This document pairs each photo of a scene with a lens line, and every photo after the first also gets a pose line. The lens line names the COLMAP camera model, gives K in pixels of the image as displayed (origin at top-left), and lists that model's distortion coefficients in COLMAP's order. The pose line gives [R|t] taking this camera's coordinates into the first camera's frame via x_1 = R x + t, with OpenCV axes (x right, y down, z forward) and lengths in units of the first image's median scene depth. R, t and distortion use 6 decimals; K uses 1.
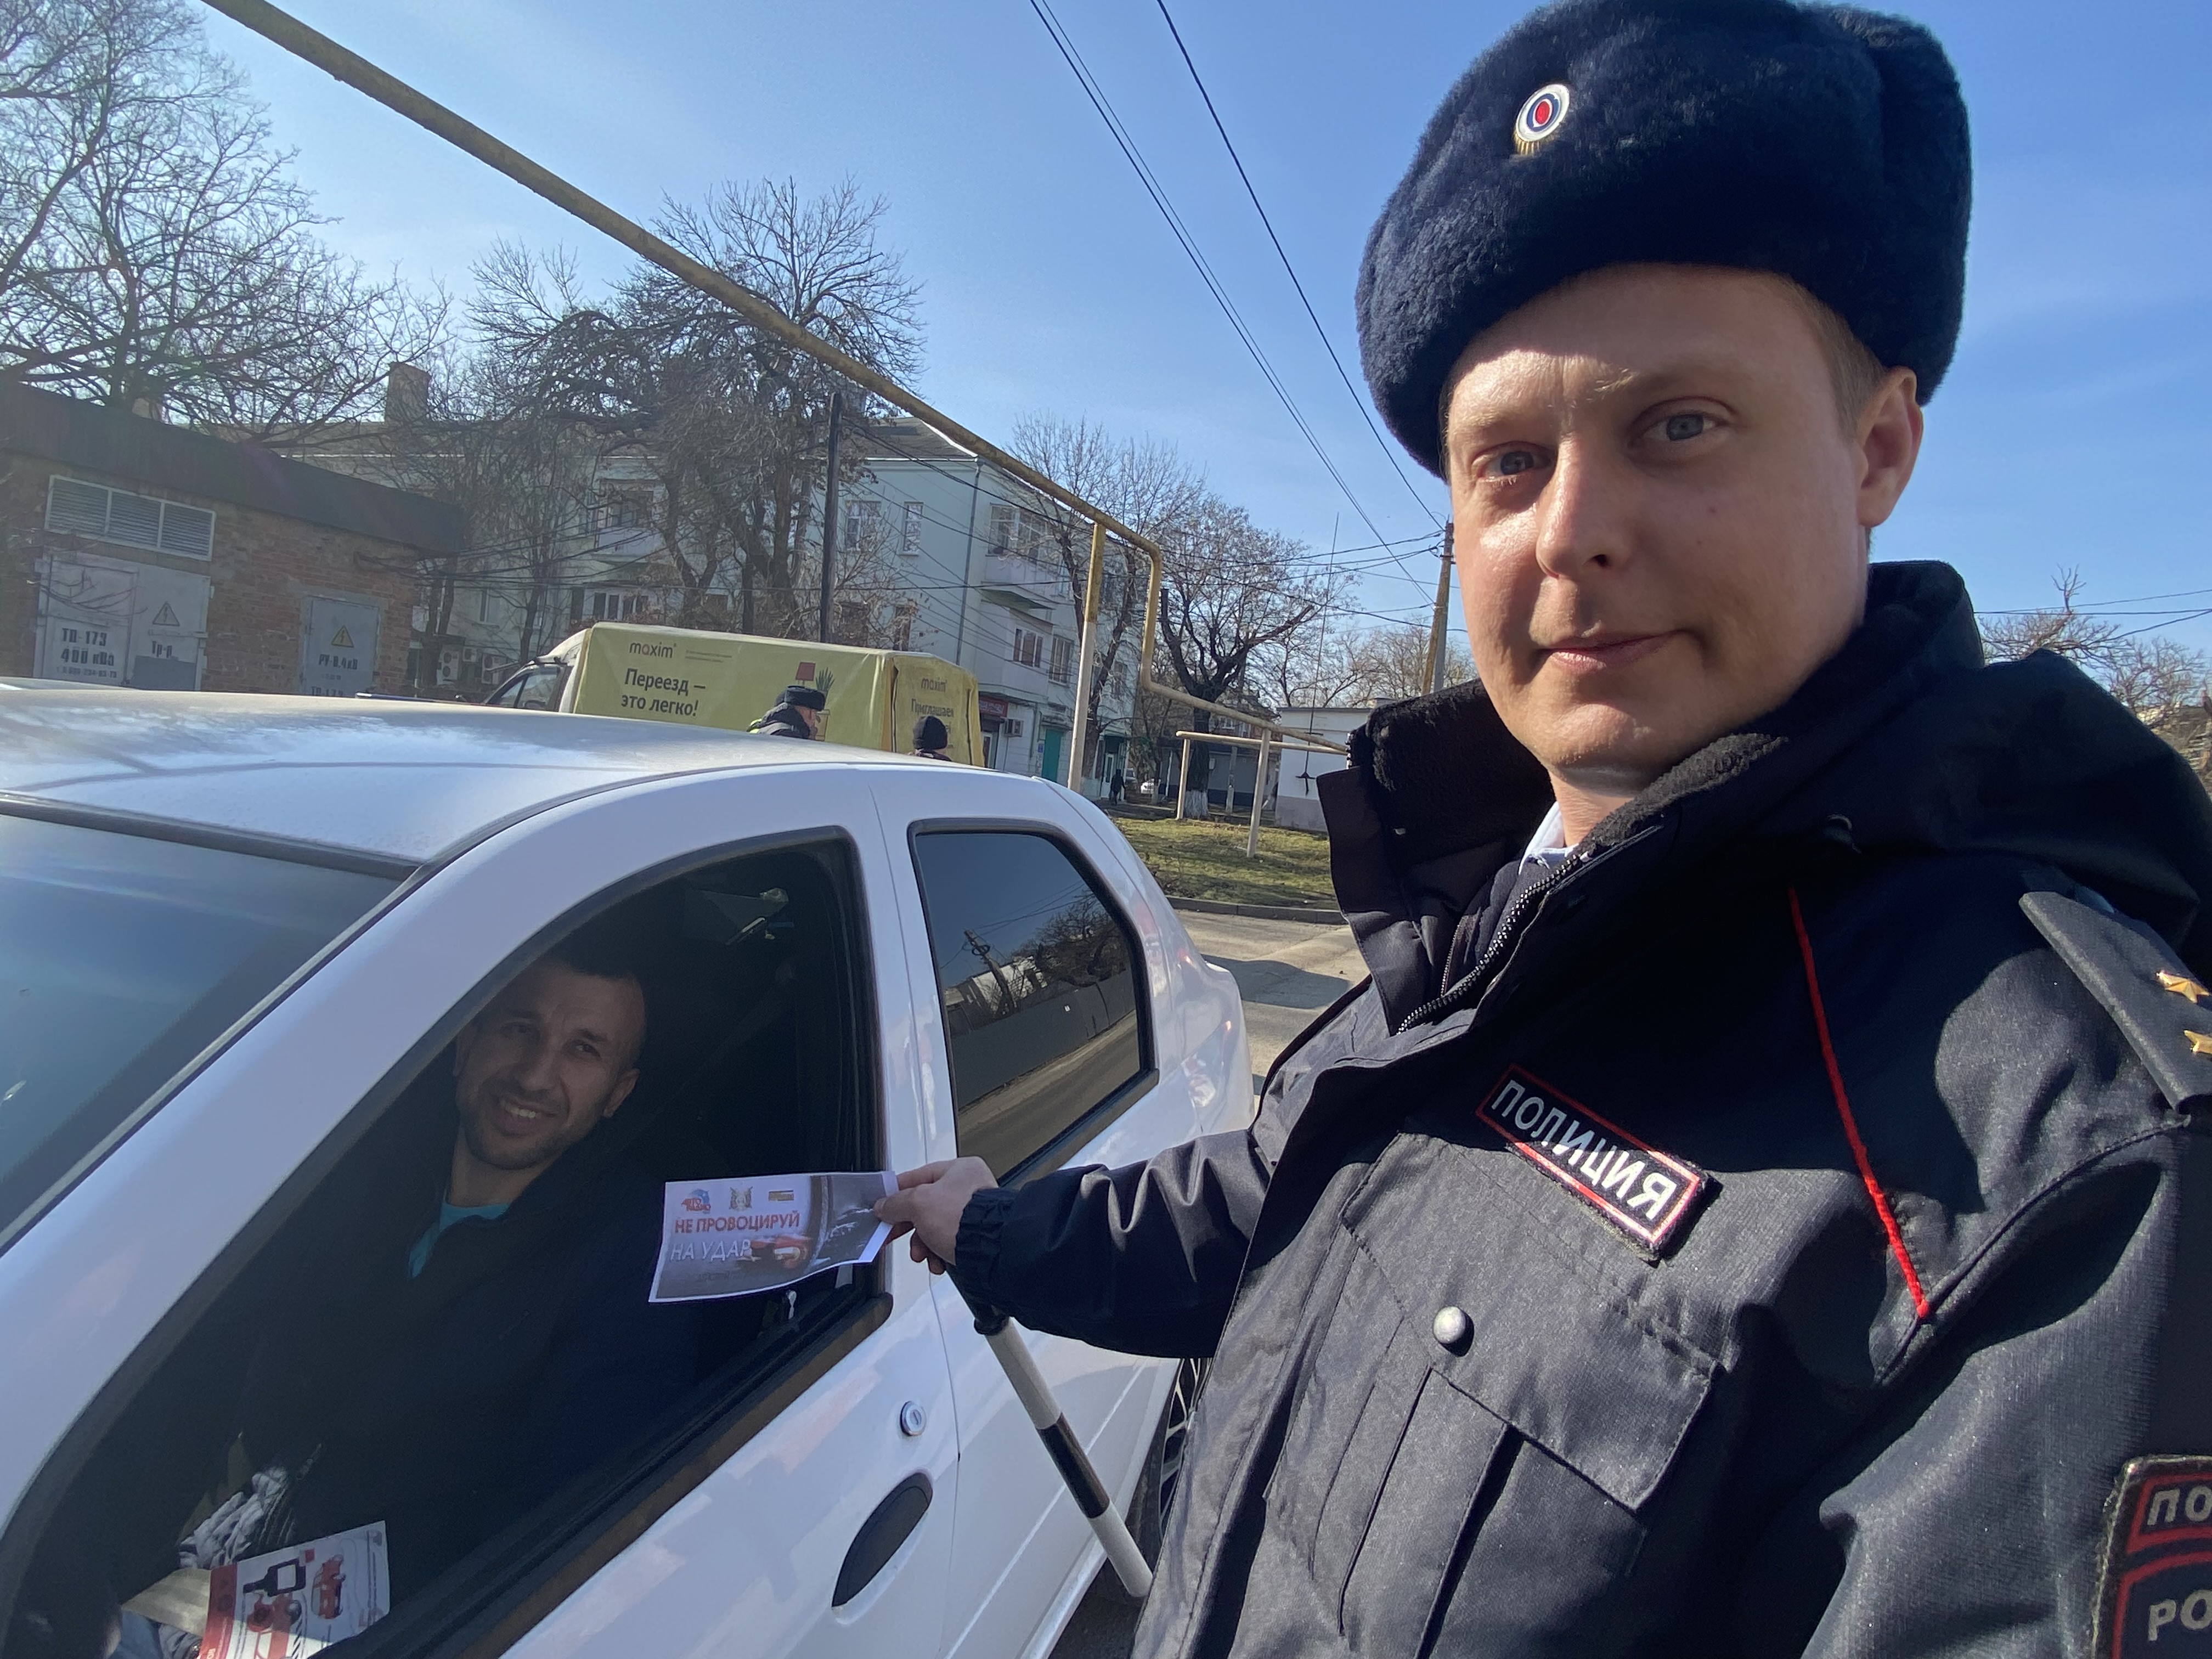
lens RADIAL K [[1213.1, 0, 1106.0], [0, 1213.1, 829.5], [0, 0, 1]] dist [0.001652, -0.001751]
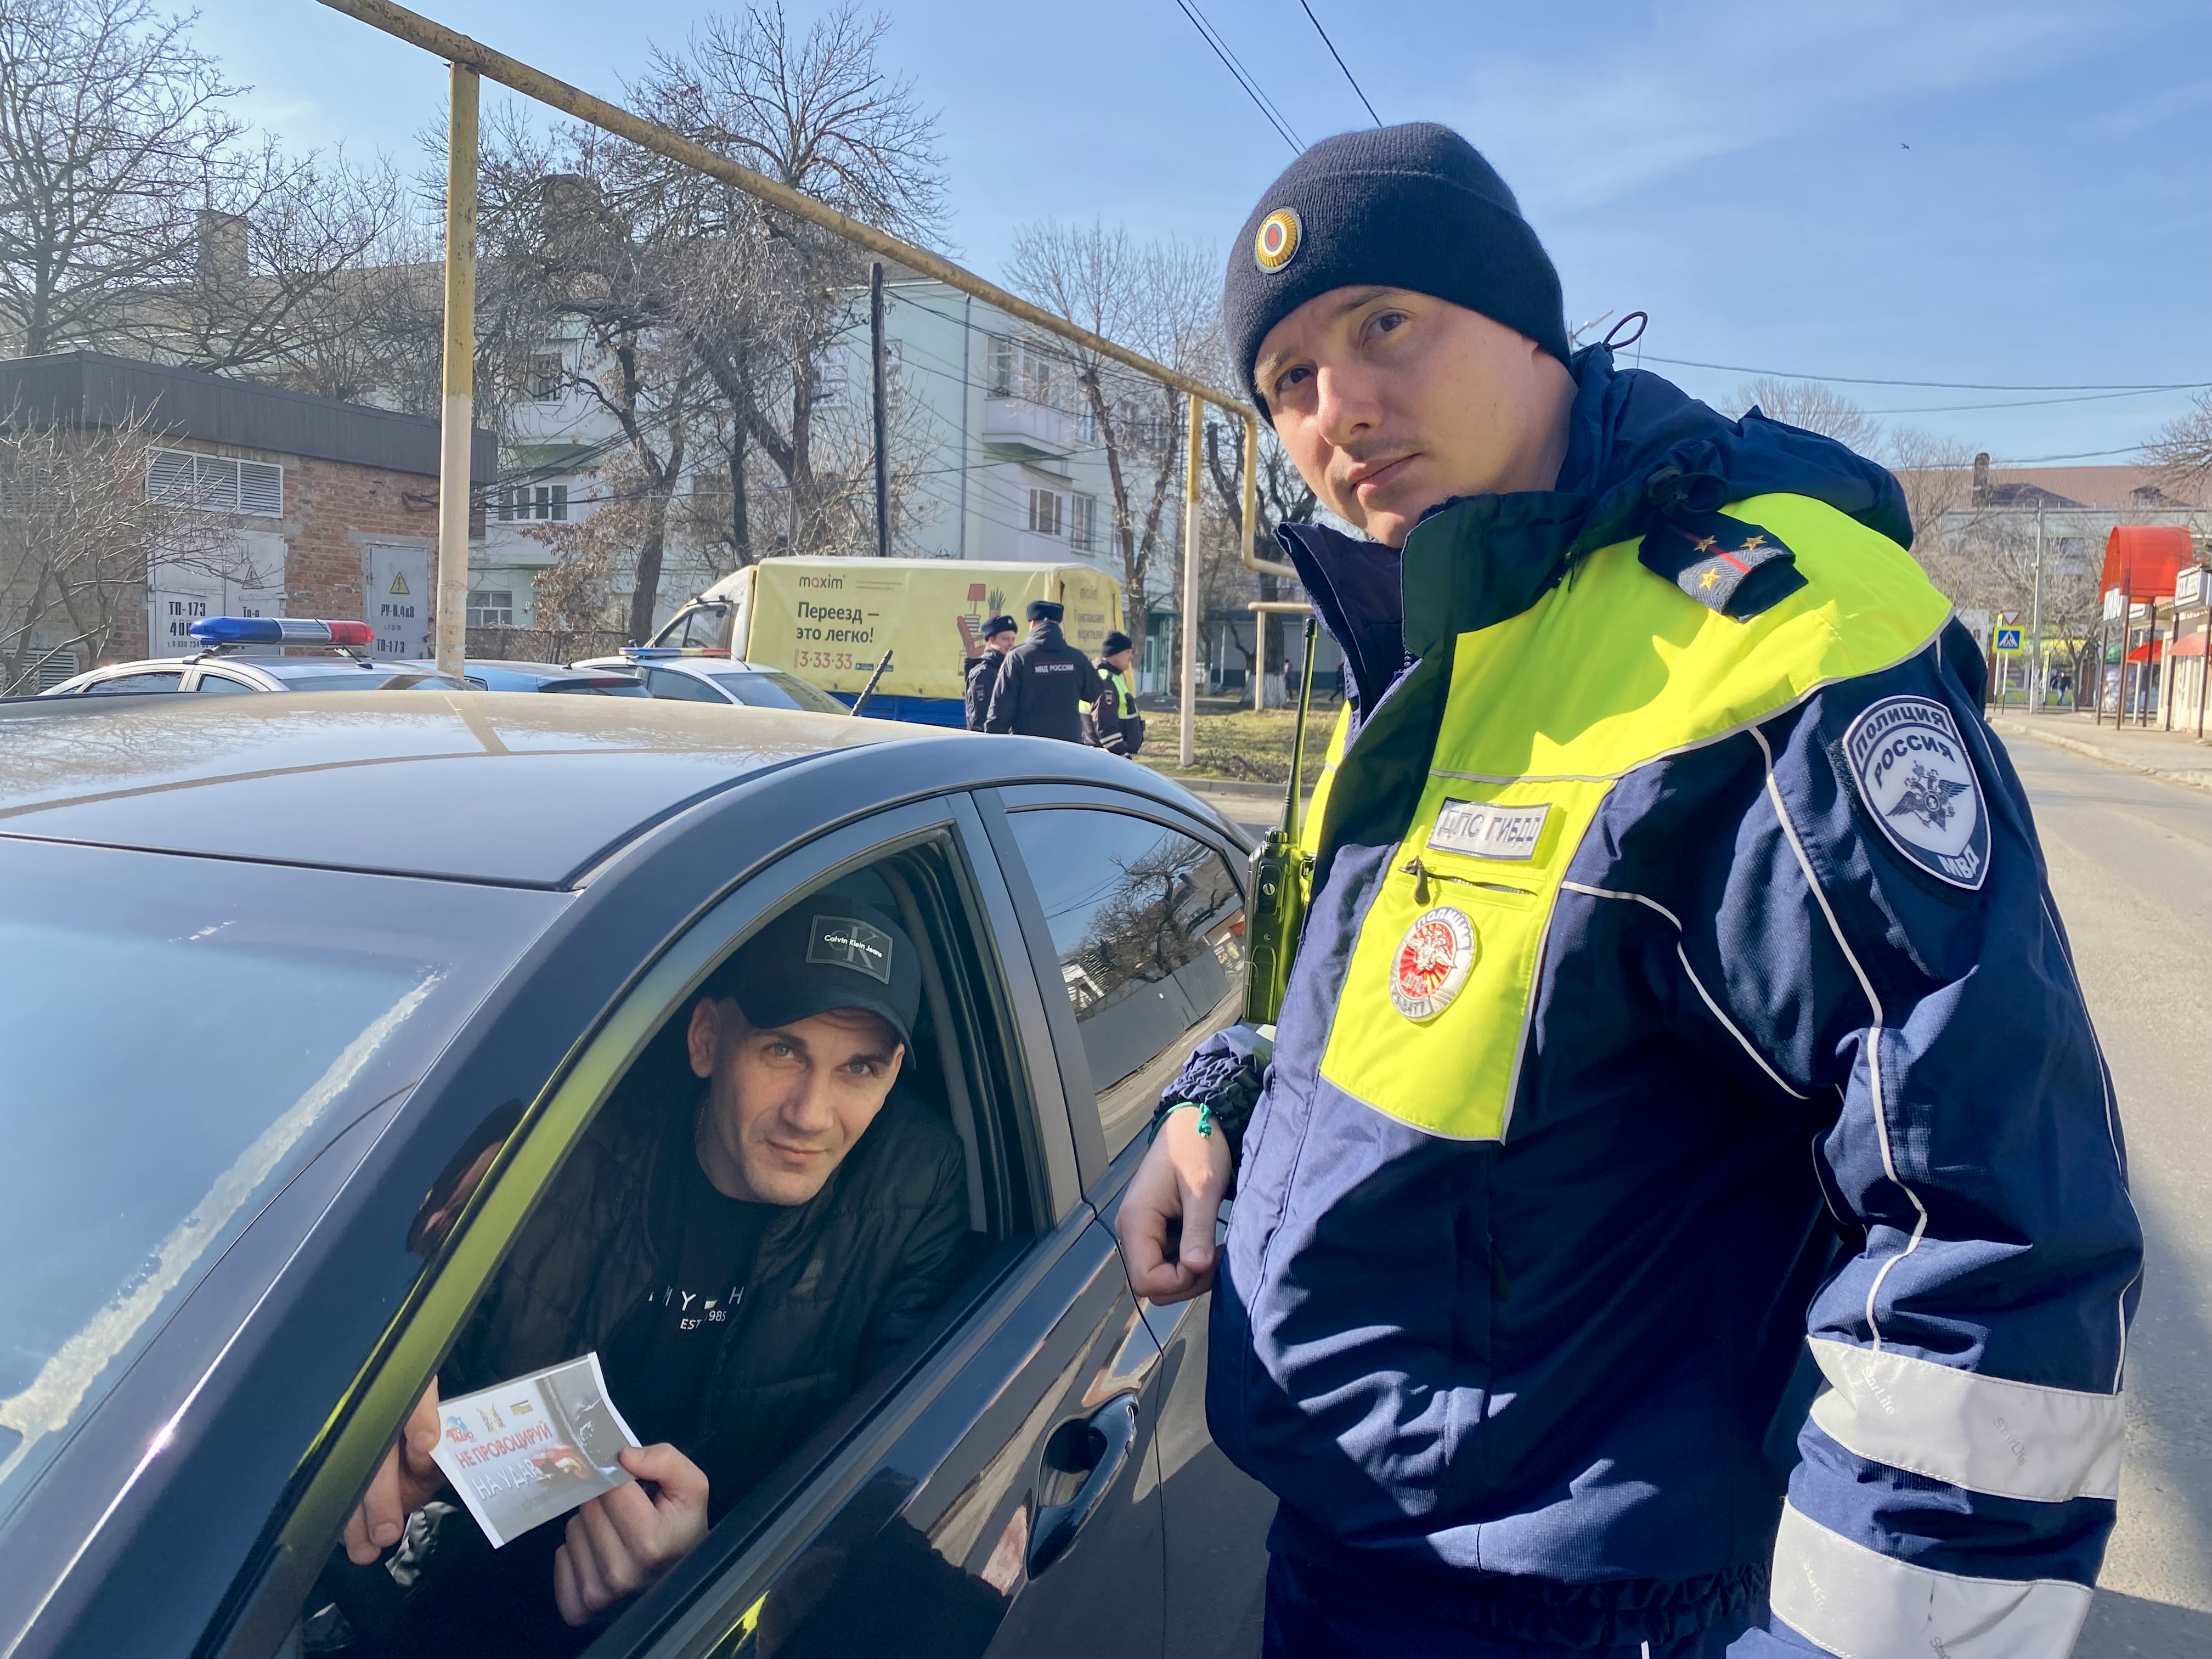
lens RADIAL K [[1689.5, 0, 1106.0], [0, 1689.5, 829.5], [0, 0, 1]] dist [-0.002792, 0.001838]
pose [[0.996823, -0.079285, -0.007653, -0.058521], [0.079582, 0.995388, 0.053571, 0.003106], [0.003370, -0.054010, 0.998535, -0.211429]]
